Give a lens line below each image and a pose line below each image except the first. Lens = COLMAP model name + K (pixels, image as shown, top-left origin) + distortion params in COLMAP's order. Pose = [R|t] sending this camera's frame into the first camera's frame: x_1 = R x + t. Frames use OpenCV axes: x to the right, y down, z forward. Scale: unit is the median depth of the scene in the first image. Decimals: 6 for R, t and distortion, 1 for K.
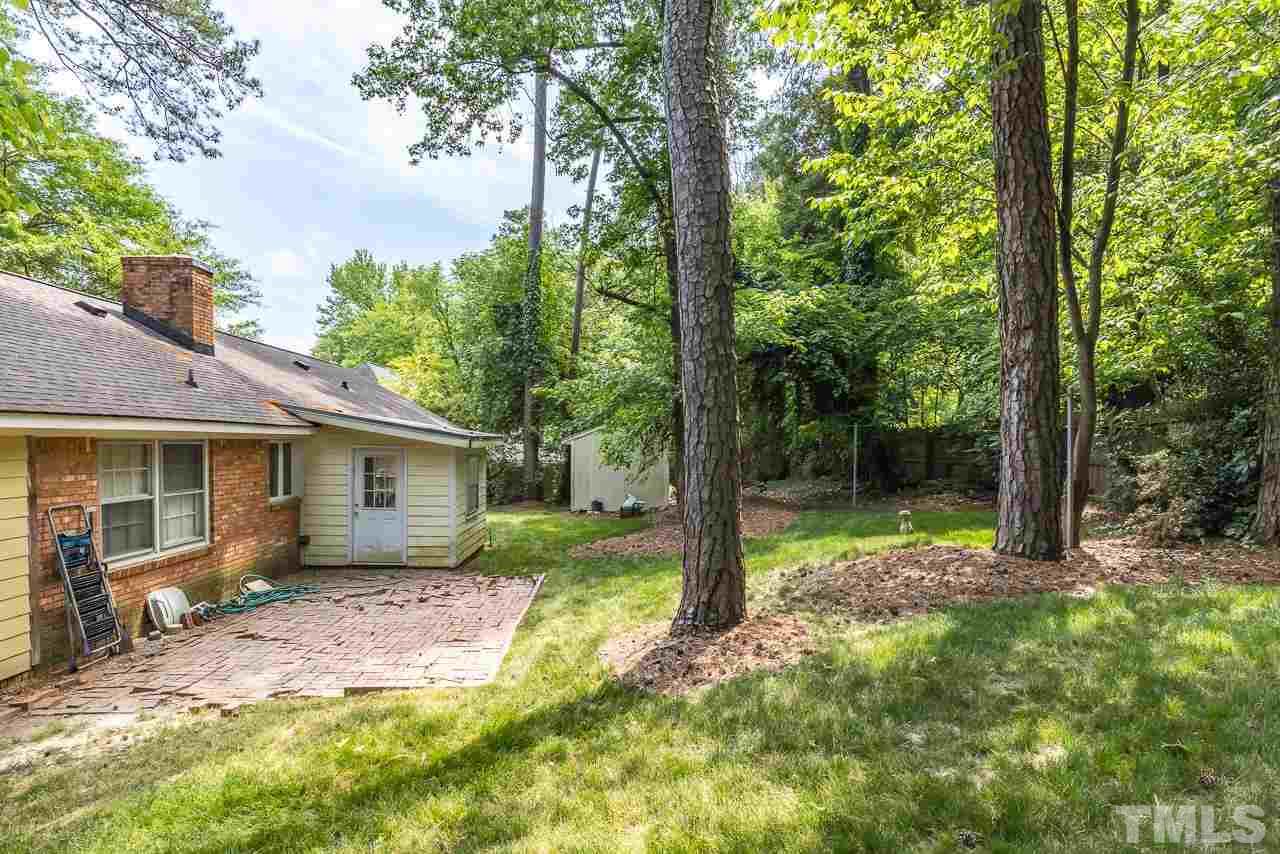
lens RADIAL K [[636.9, 0, 638.5], [0, 636.9, 464.8], [0, 0, 1]] dist [0.003116, -0.000032]
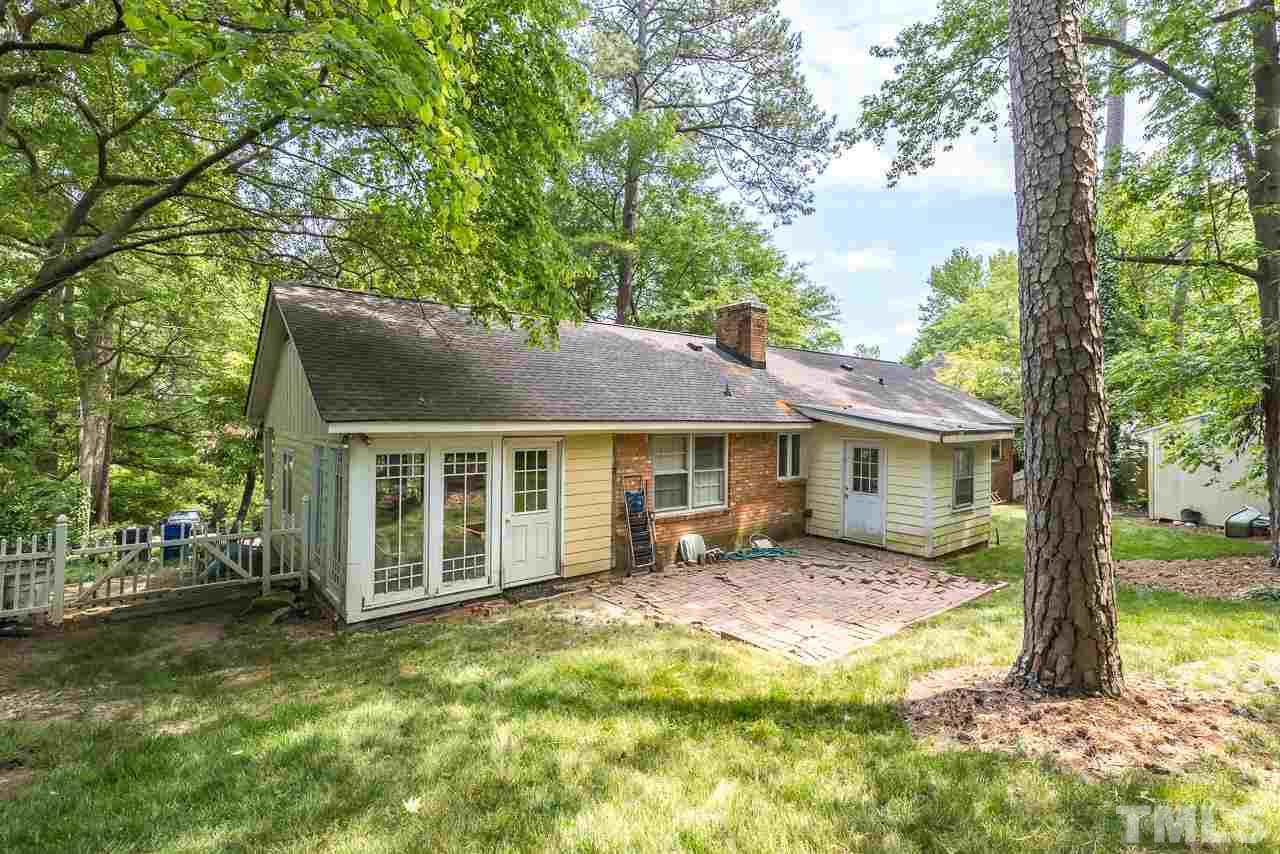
lens RADIAL K [[580.8, 0, 656.6], [0, 580.8, 412.9], [0, 0, 1]] dist [0.007846, -0.000976]
pose [[0.607280, -0.011494, -0.794405, 0.209981], [-0.032140, 0.998721, -0.039020, -0.024248], [0.793838, 0.049229, 0.606134, 0.075531]]
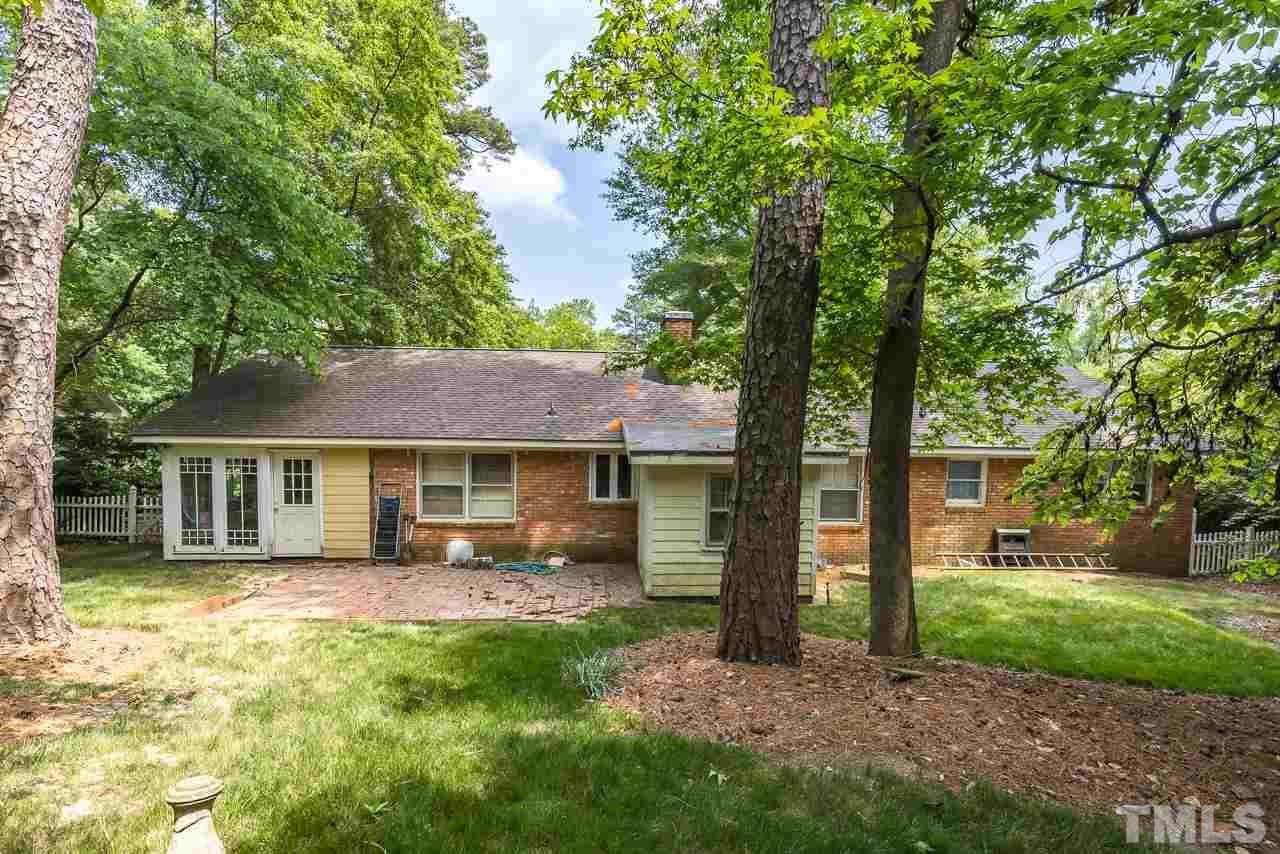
lens RADIAL K [[580.8, 0, 671.2], [0, 580.8, 465.4], [0, 0, 1]] dist [0.007846, -0.000976]
pose [[0.030749, 0.049146, -0.998318, 0.564066], [-0.051348, 0.997549, 0.047526, -0.073641], [0.998207, 0.049800, 0.033198, 1.094038]]
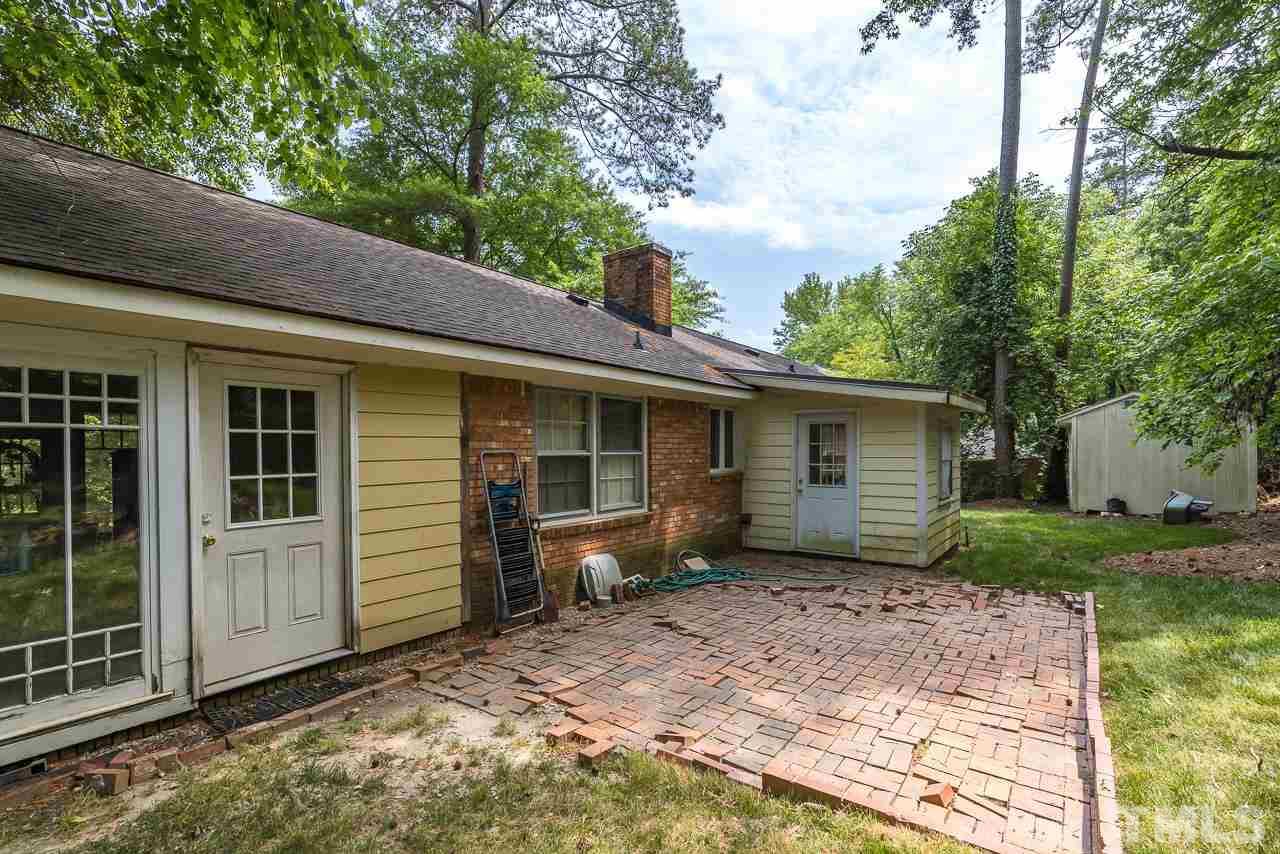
lens RADIAL K [[580.8, 0, 653.9], [0, 580.8, 457.7], [0, 0, 1]] dist [0.007846, -0.000976]
pose [[0.781596, -0.011879, -0.623672, -0.120436], [-0.004257, 0.999694, -0.024377, 0.055724], [0.623771, 0.021708, 0.781306, 0.293680]]
